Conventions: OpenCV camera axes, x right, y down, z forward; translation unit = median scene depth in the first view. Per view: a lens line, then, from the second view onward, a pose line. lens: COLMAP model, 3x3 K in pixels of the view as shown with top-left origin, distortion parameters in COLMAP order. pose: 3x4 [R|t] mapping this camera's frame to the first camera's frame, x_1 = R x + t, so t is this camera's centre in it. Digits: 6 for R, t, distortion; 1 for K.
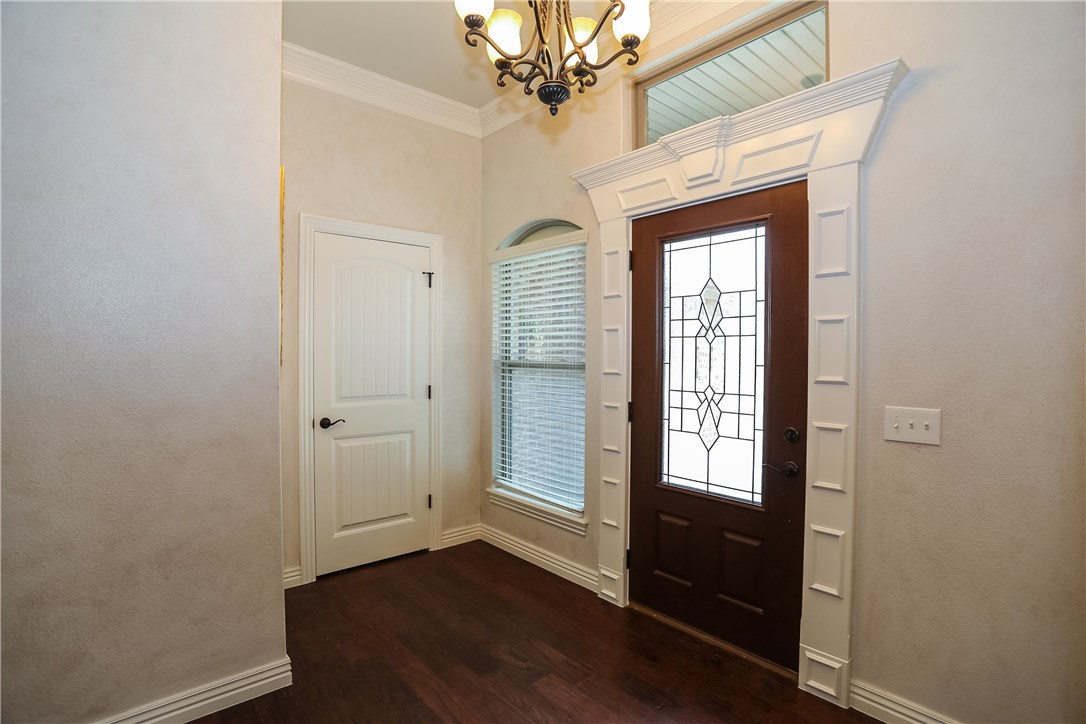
lens RADIAL K [[528.3, 0, 550.2], [0, 528.3, 355.8], [0, 0, 1]] dist [-0.059718, 0.019864]
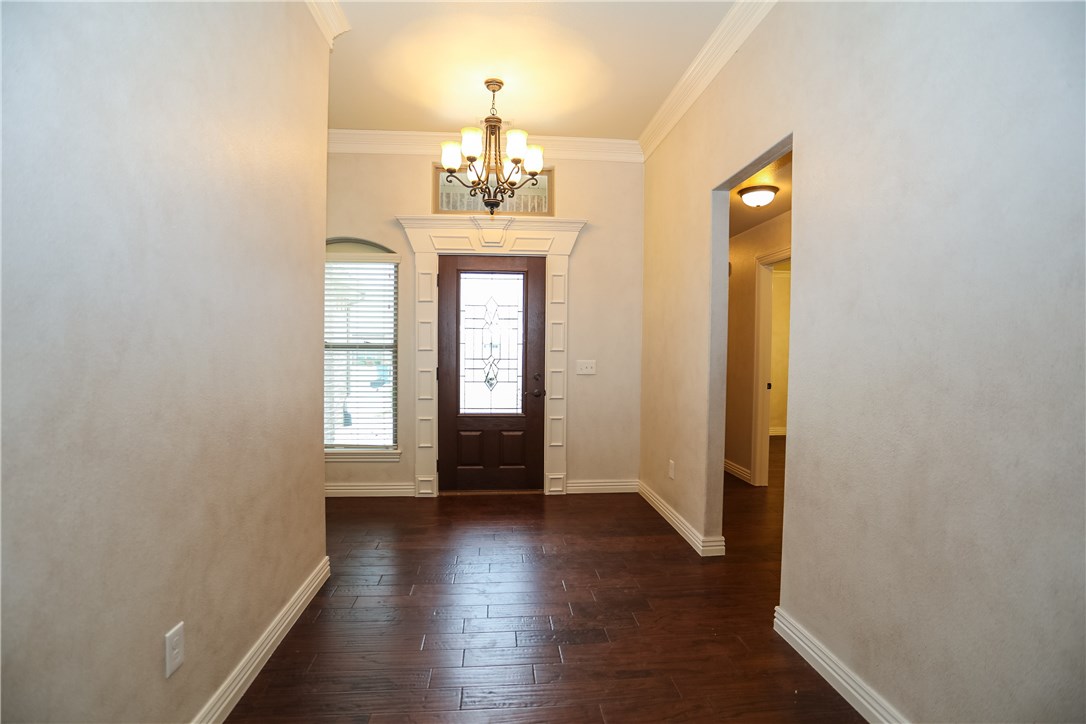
lens RADIAL K [[528.3, 0, 548.7], [0, 528.3, 361.3], [0, 0, 1]] dist [-0.059718, 0.019864]
pose [[0.594576, -0.006062, 0.804016, -1.057624], [0.004203, 0.999981, 0.004431, 0.069757], [-0.804028, 0.000745, 0.594590, -0.261747]]
